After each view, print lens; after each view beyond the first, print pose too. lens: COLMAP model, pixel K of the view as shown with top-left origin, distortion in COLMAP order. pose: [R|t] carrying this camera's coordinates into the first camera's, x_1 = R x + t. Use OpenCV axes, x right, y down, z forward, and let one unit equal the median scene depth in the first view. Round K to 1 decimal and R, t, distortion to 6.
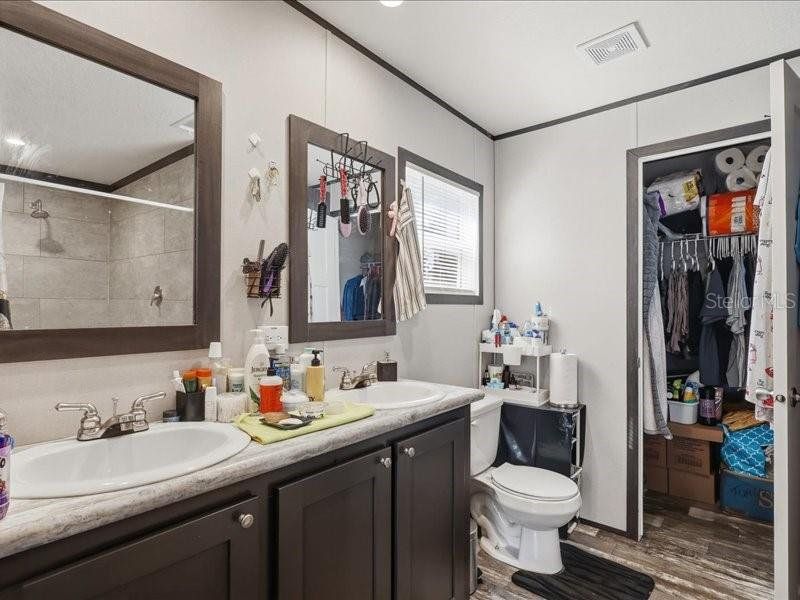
lens RADIAL K [[416.6, 0, 400.0], [0, 416.6, 300.0], [0, 0, 1]] dist [0.001792, 0.000862]
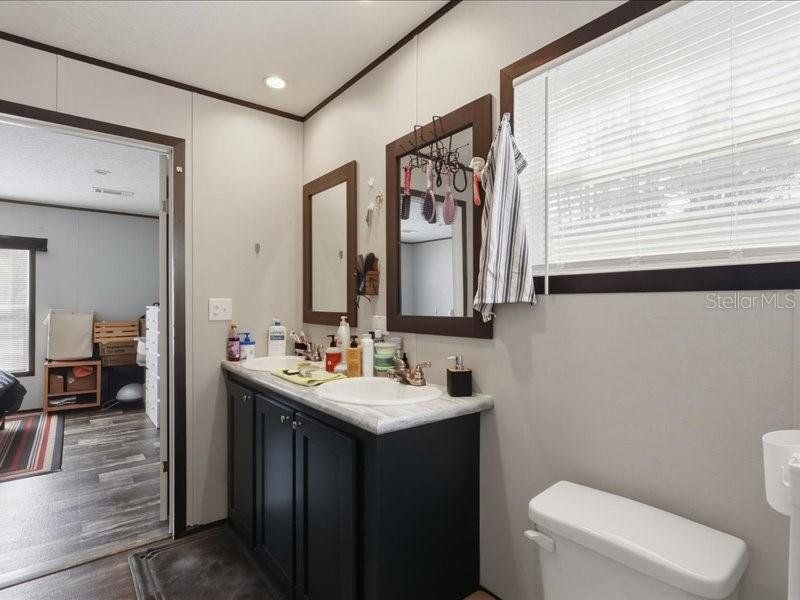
lens RADIAL K [[416.6, 0, 400.0], [0, 416.6, 300.0], [0, 0, 1]] dist [0.001792, 0.000862]
pose [[-0.194956, -0.008634, -0.980774, 0.838832], [0.022576, 0.999657, -0.013287, 0.025970], [0.980552, -0.024733, -0.194694, 1.132082]]
